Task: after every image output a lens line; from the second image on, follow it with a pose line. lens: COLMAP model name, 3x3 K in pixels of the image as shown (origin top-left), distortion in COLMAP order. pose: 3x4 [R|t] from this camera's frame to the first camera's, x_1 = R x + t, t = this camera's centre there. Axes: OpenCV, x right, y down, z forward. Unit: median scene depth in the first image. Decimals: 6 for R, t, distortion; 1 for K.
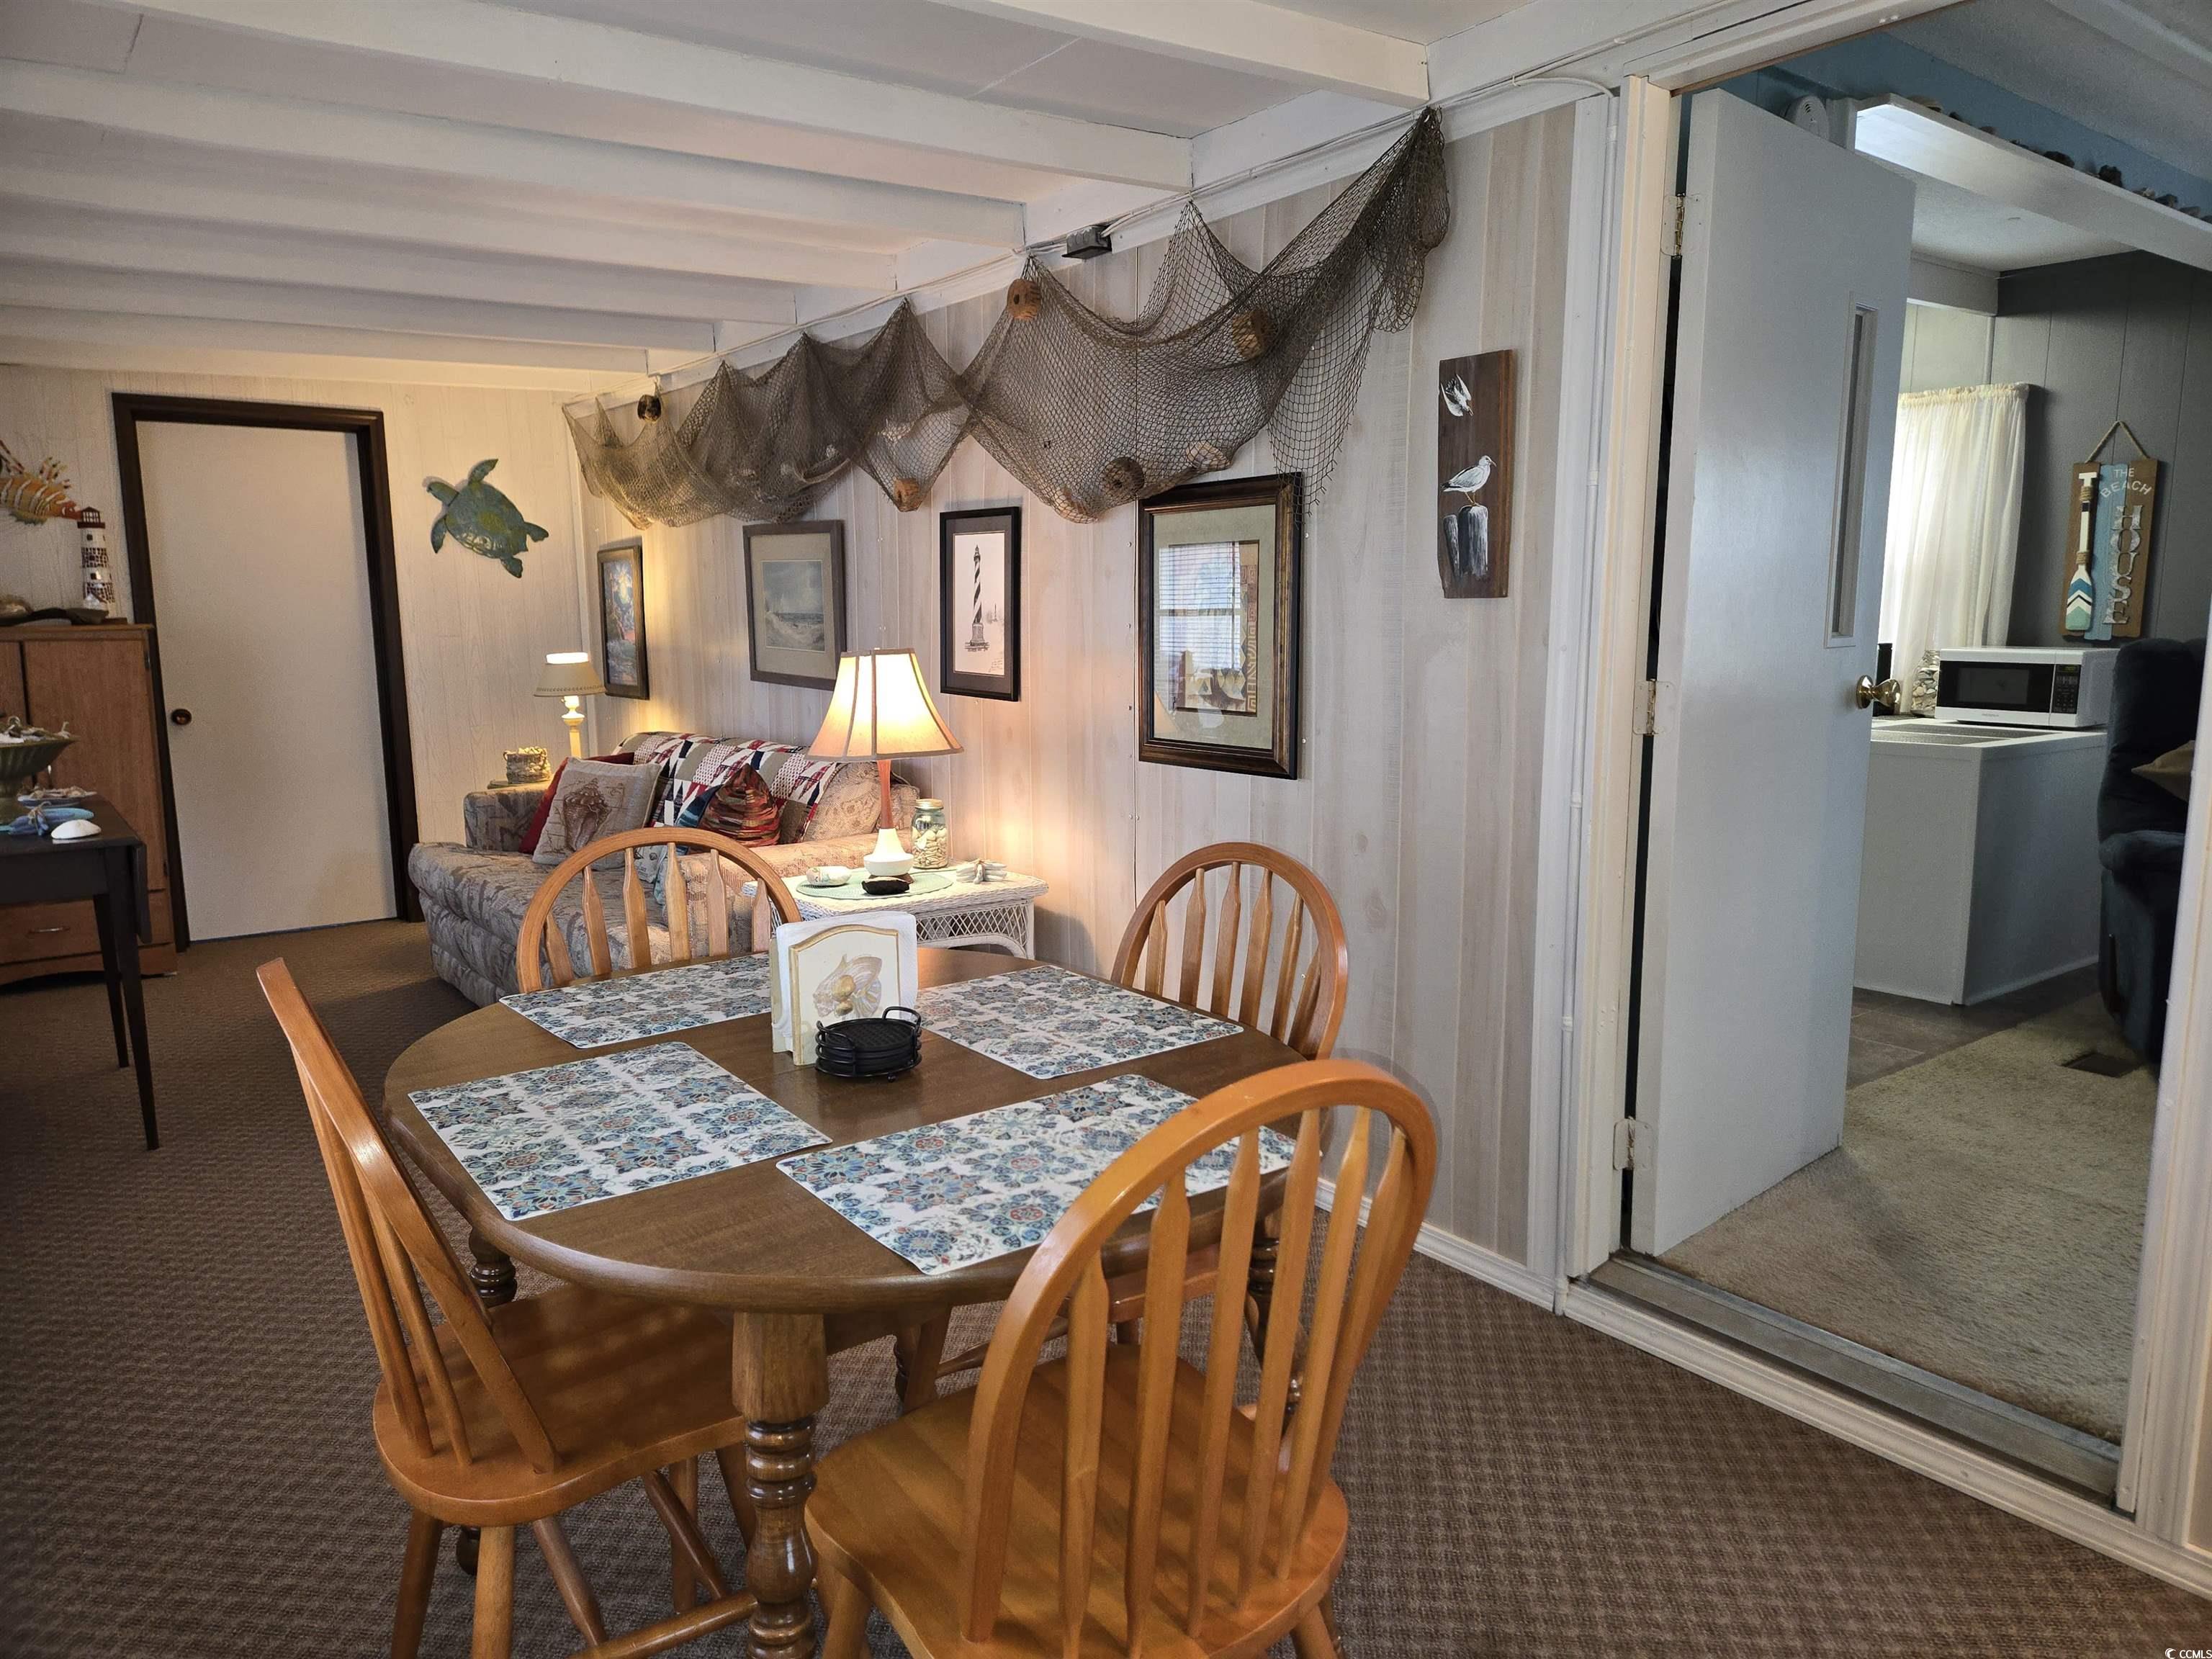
lens RADIAL K [[1487.2, 0, 1103.1], [0, 1487.2, 794.0], [0, 0, 1]] dist [0.179486, -0.234402]
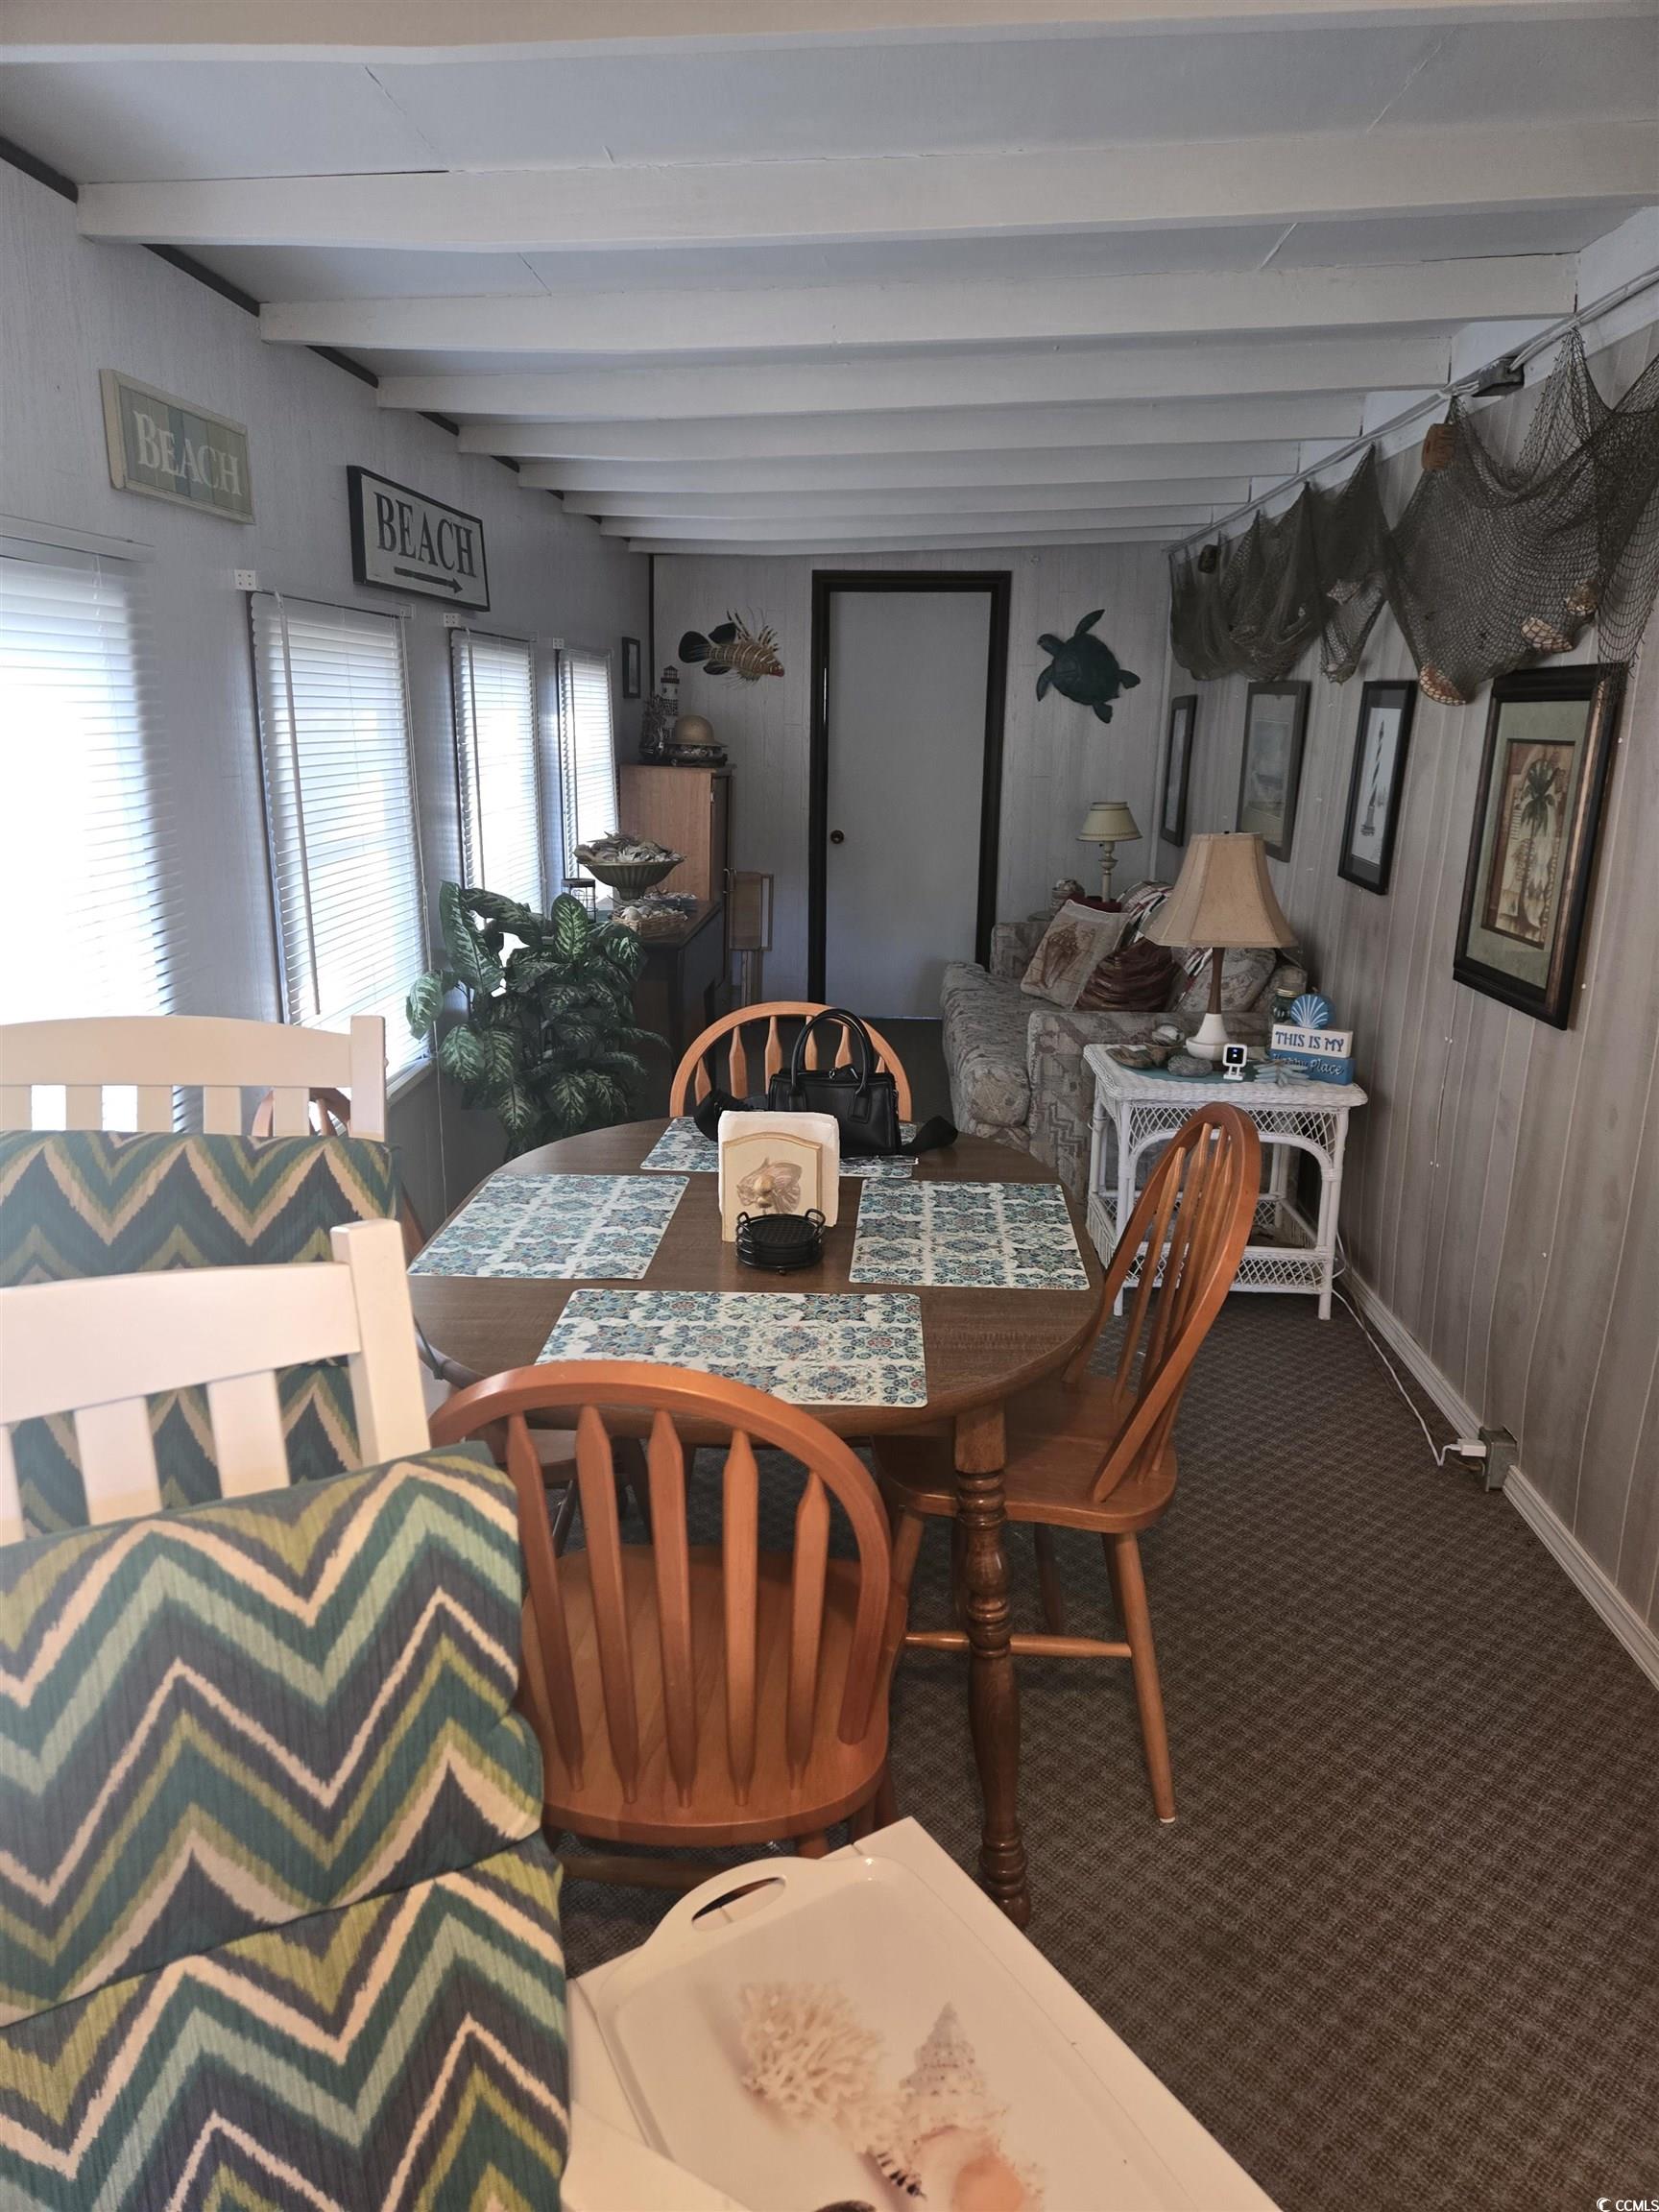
lens RADIAL K [[1503.0, 0, 829.5], [0, 1503.0, 1106.0], [0, 0, 1]] dist [0.023716, 0.001192]
pose [[0.748522, 0.186963, -0.636207, 0.529973], [-0.095658, 0.979839, 0.175401, -0.114132], [0.656174, -0.070433, 0.751315, 0.111421]]
